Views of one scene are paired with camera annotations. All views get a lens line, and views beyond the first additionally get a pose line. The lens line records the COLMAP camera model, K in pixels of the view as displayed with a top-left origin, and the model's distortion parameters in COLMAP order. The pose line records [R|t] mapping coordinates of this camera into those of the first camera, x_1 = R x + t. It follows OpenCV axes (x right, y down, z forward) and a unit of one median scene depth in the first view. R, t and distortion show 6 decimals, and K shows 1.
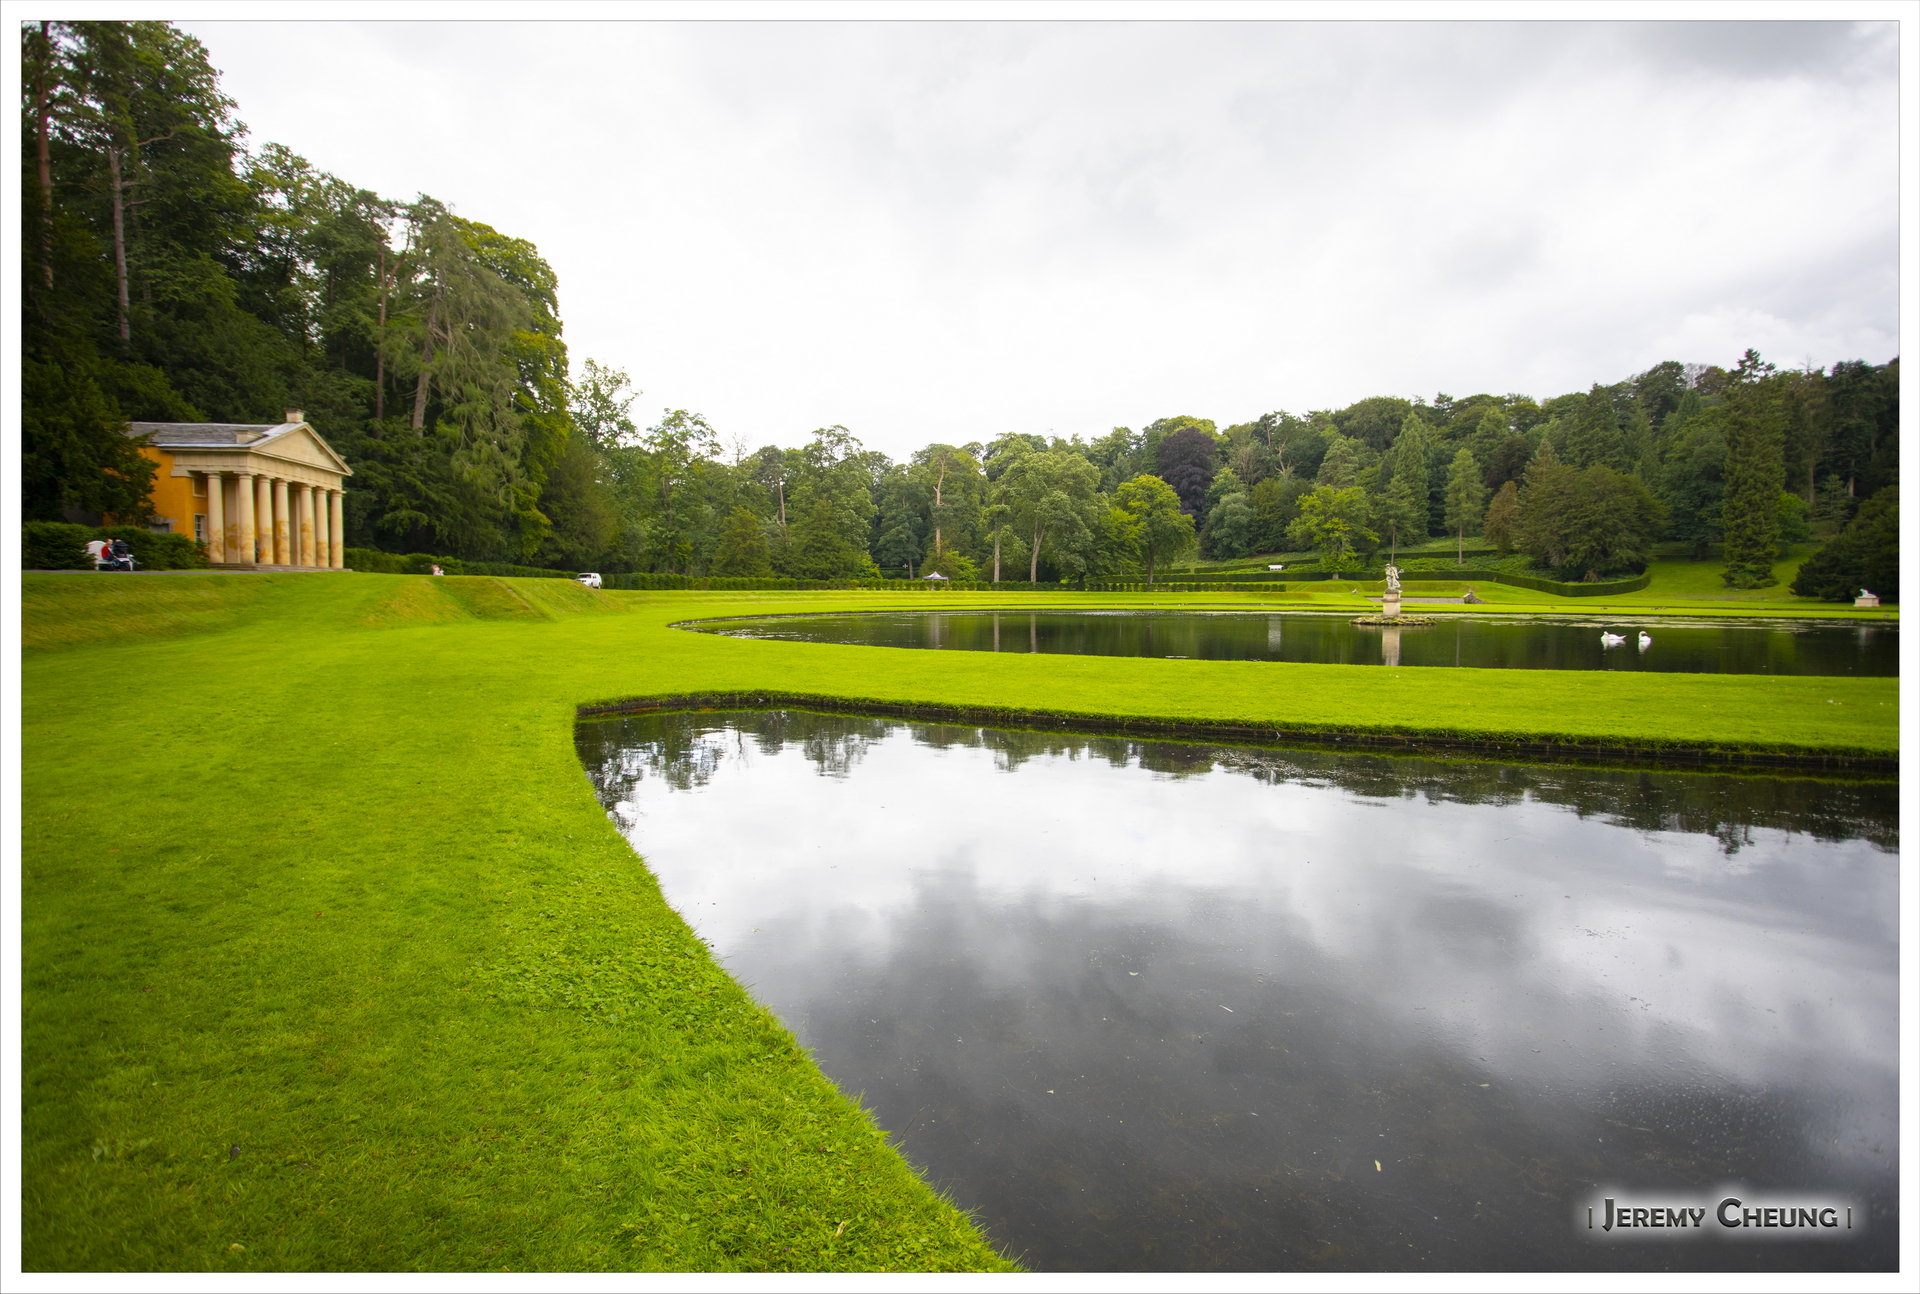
lens RADIAL K [[1000.3, 0, 995.8], [0, 1000.3, 635.8], [0, 0, 1]] dist [-0.001381, 0.000765]
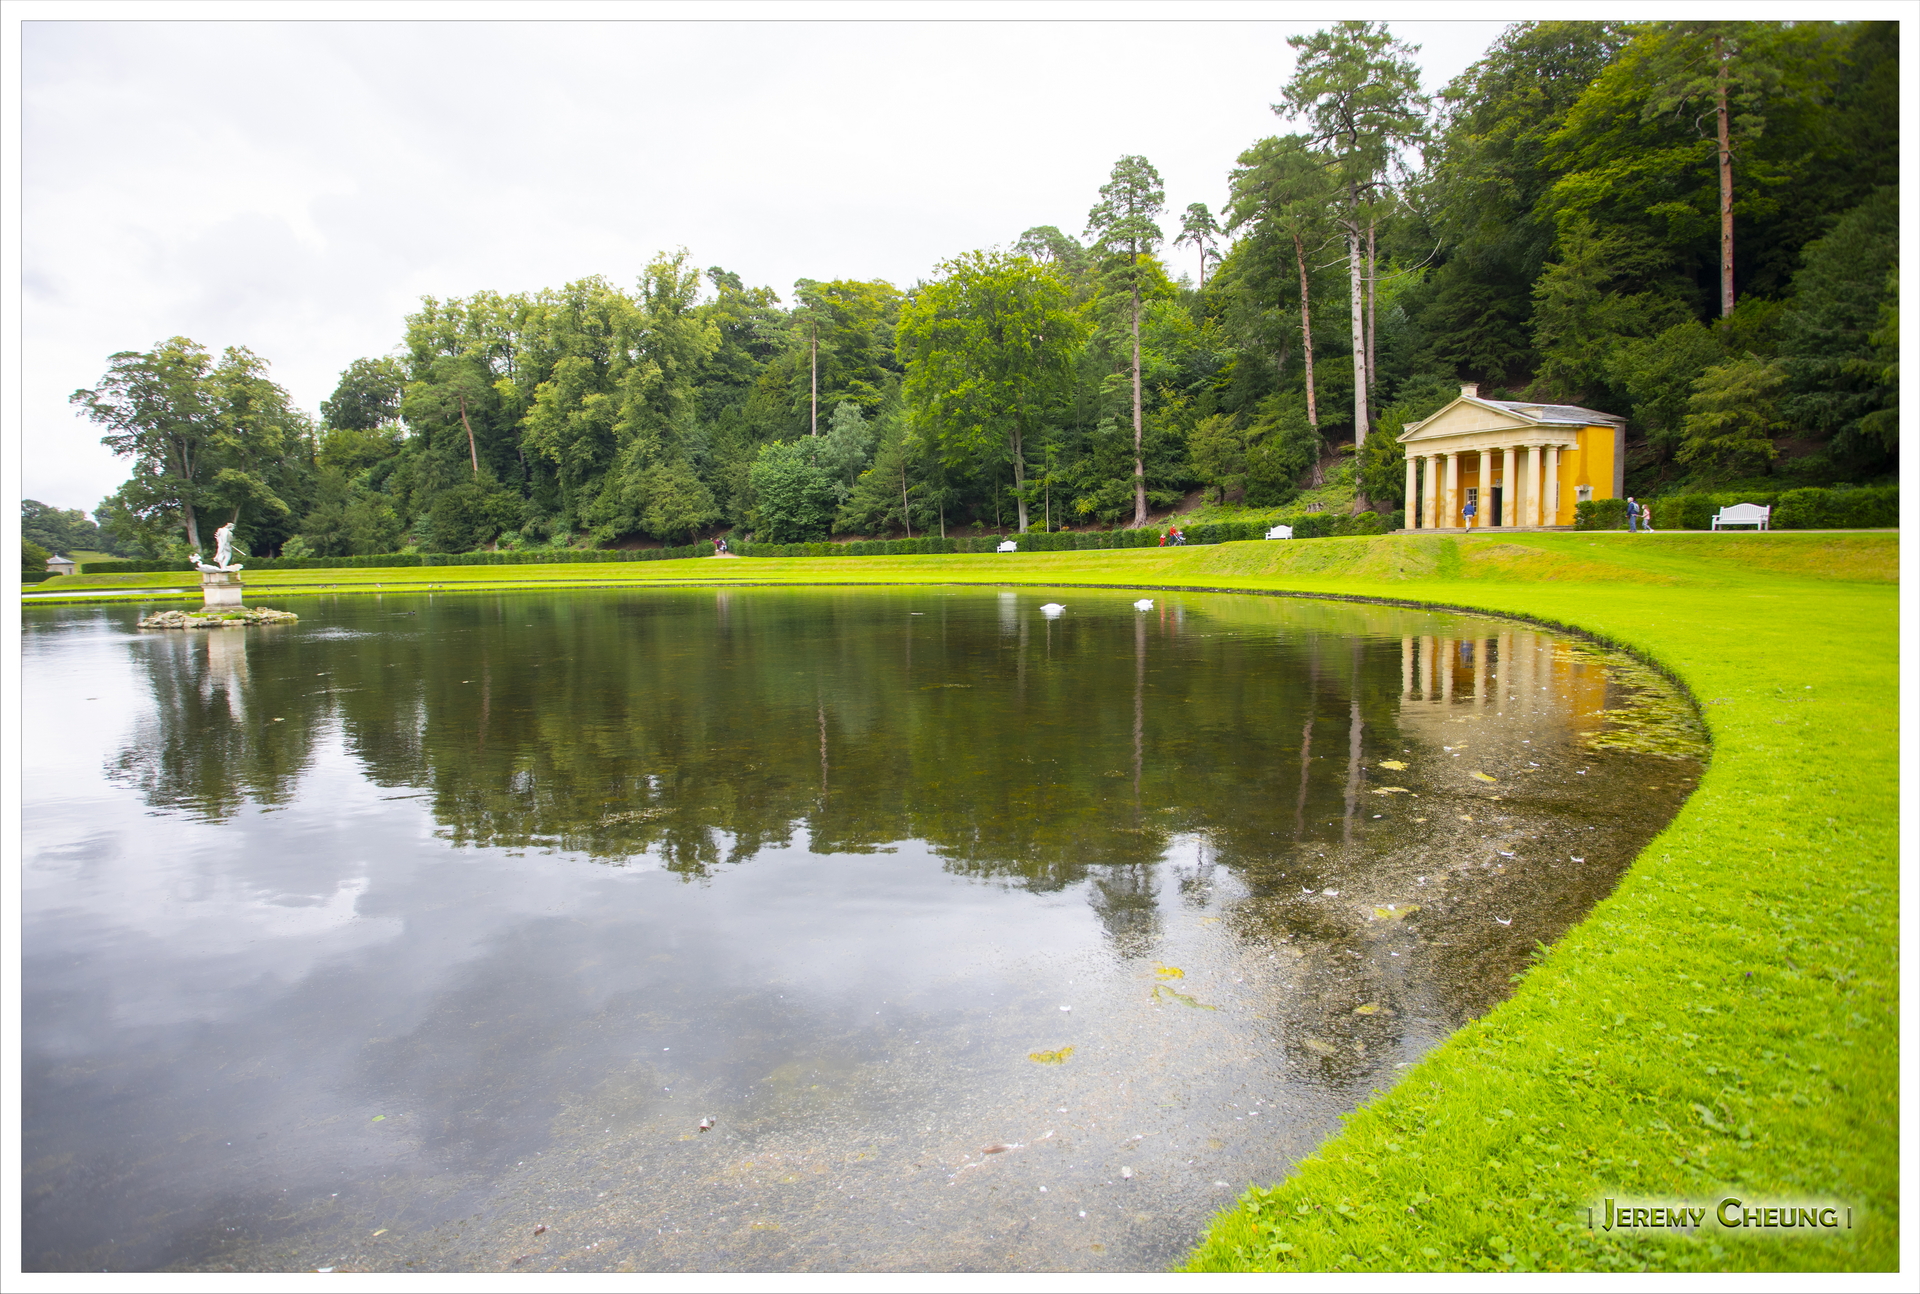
lens RADIAL K [[952.5, 0, 989.3], [0, 952.5, 665.8], [0, 0, 1]] dist [-0.065673, 0.030130]
pose [[-0.941671, 0.051324, -0.332598, 0.043667], [-0.000590, 0.988049, 0.154137, -0.020406], [0.336535, 0.145342, -0.930387, 0.482068]]
